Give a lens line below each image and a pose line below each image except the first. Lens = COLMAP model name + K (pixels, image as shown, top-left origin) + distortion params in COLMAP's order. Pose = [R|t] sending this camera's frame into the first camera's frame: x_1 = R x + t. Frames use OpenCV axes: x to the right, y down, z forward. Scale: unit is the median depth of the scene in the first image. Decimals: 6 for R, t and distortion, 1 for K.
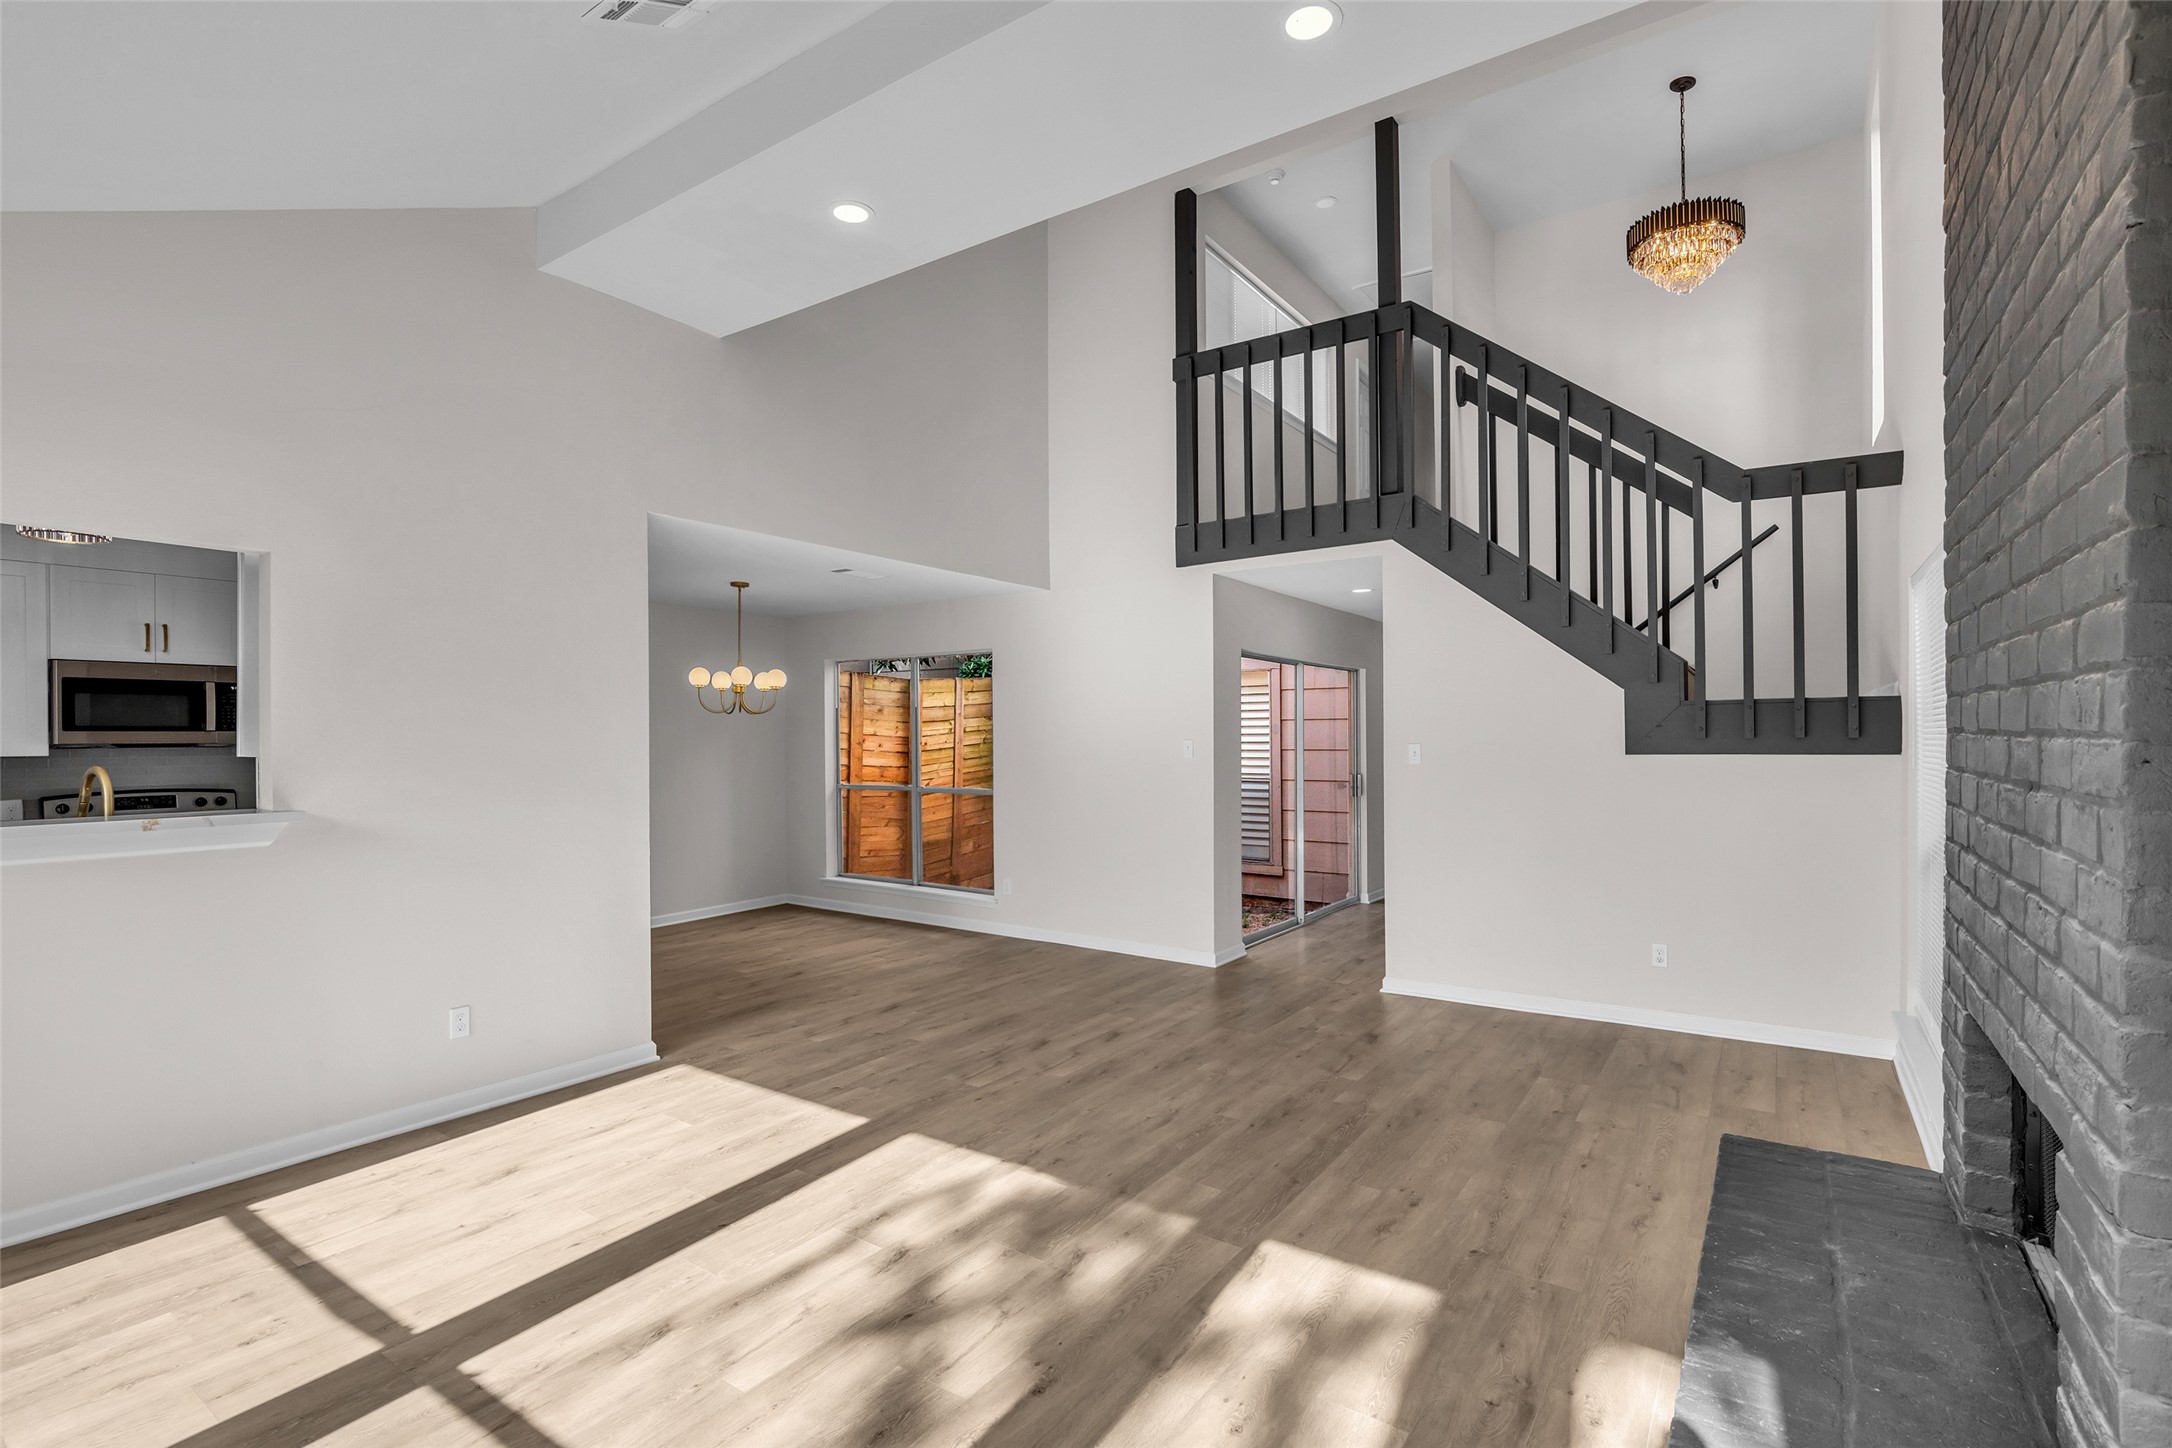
lens RADIAL K [[999.0, 0, 1077.6], [0, 999.0, 739.5], [0, 0, 1]] dist [-0.015414, 0.004119]
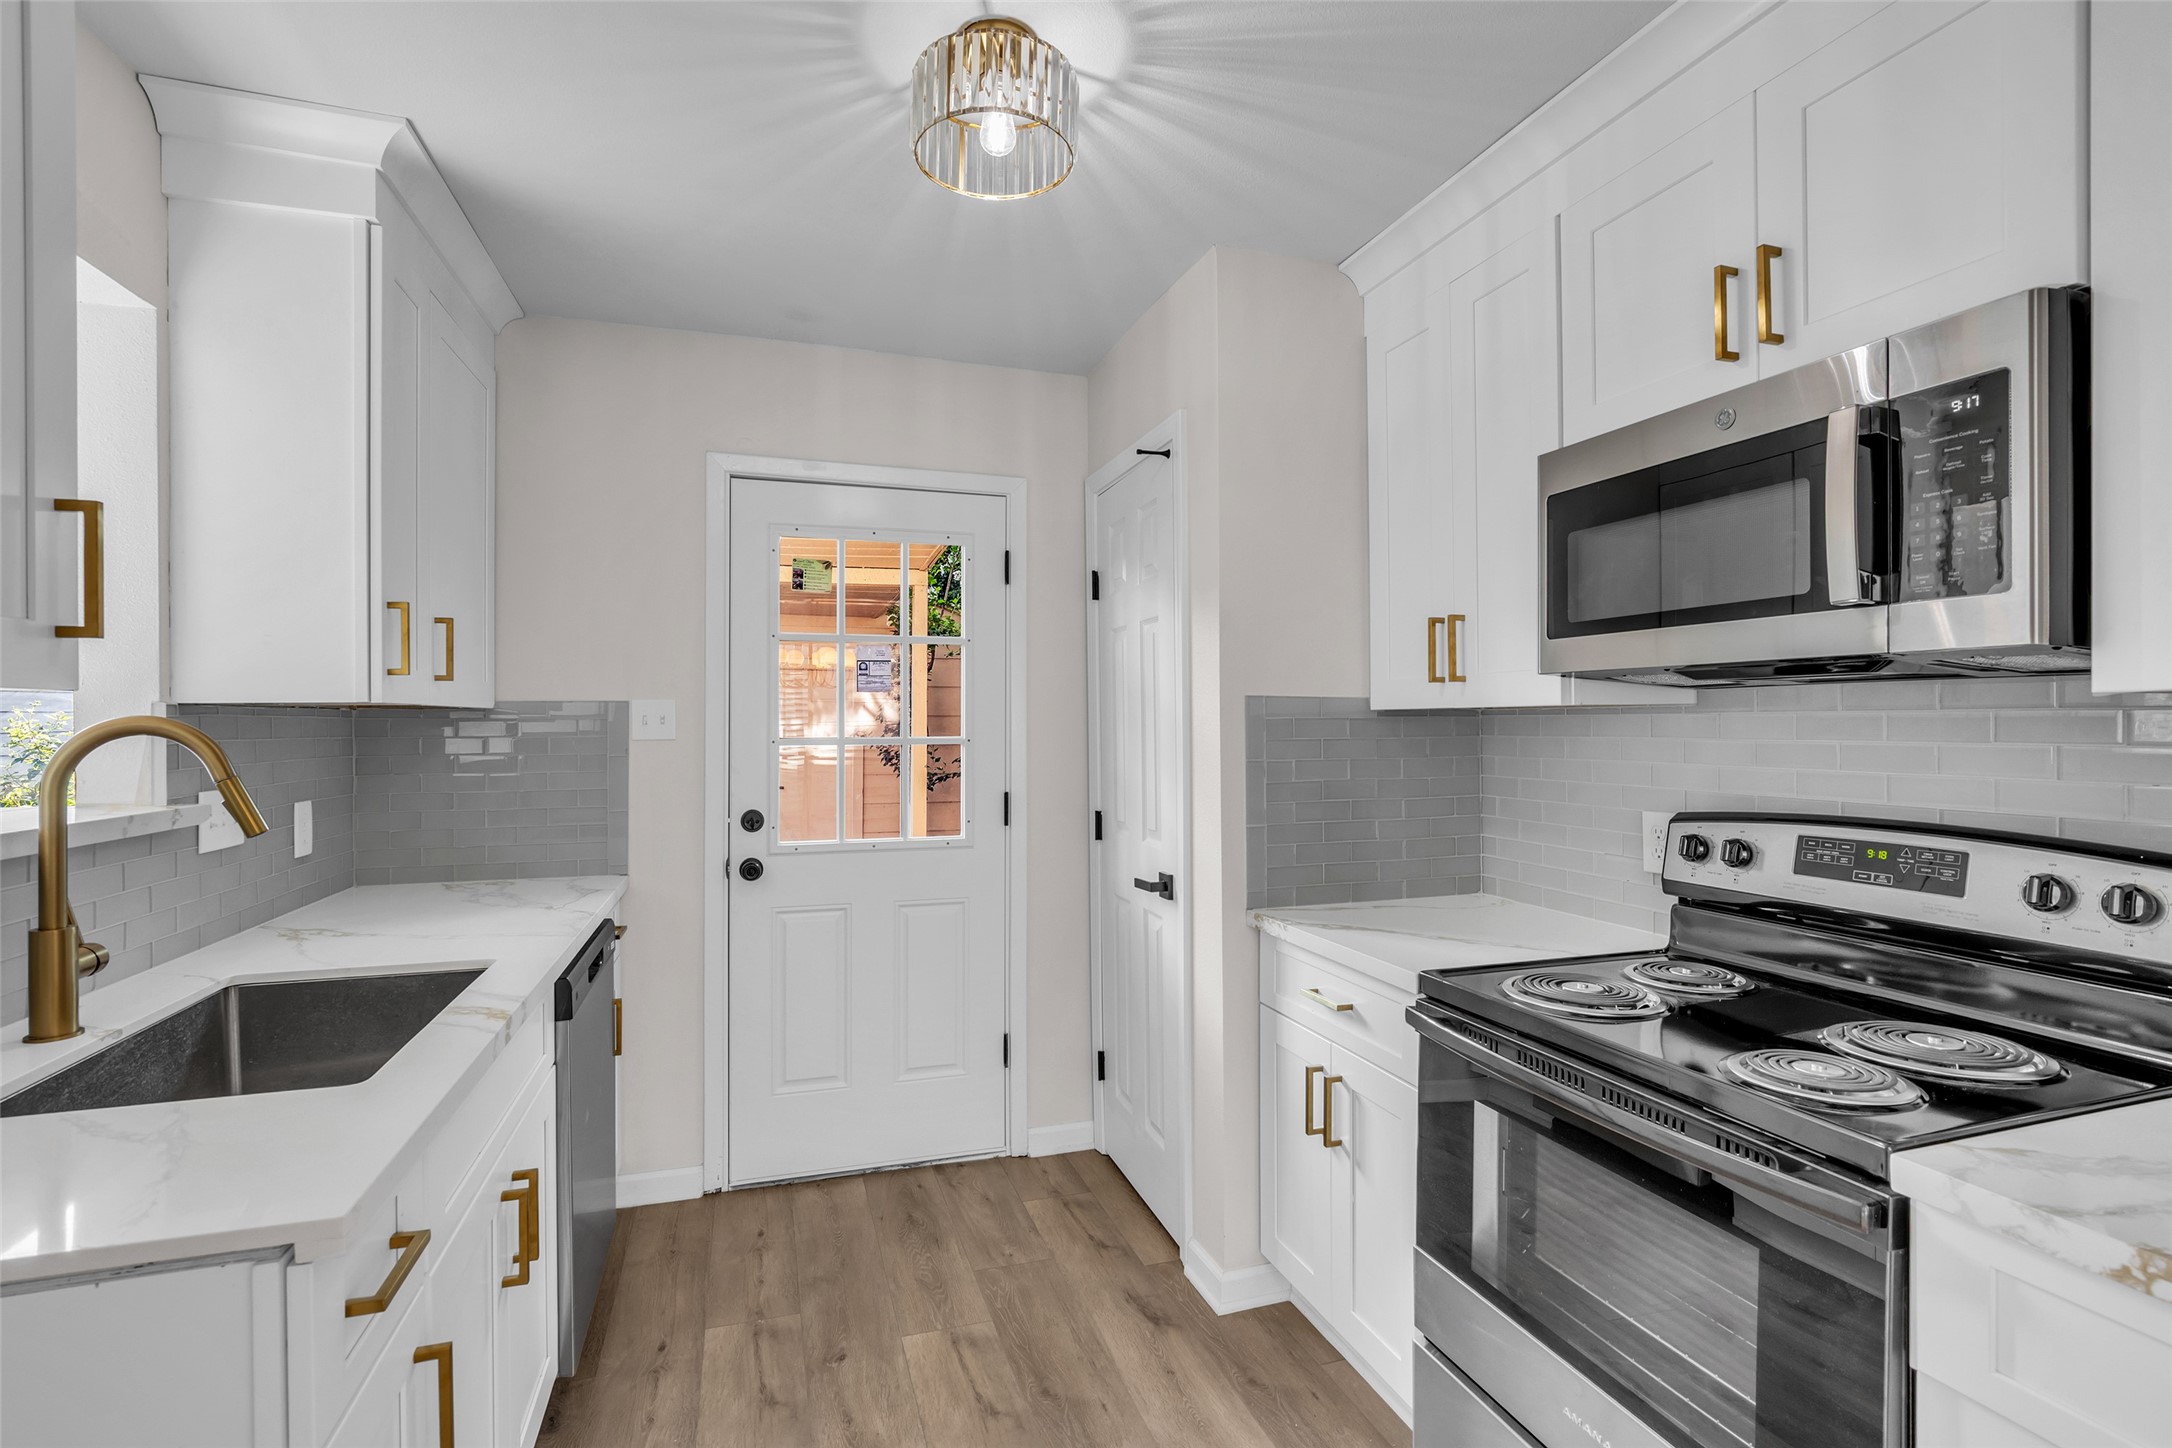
lens RADIAL K [[999.0, 0, 1072.9], [0, 999.0, 720.6], [0, 0, 1]] dist [-0.015414, 0.004119]
pose [[-0.607642, 0.006566, -0.794184, -0.600383], [0.004458, 0.999978, 0.004856, 0.018881], [0.794198, -0.000590, -0.607658, 1.051638]]
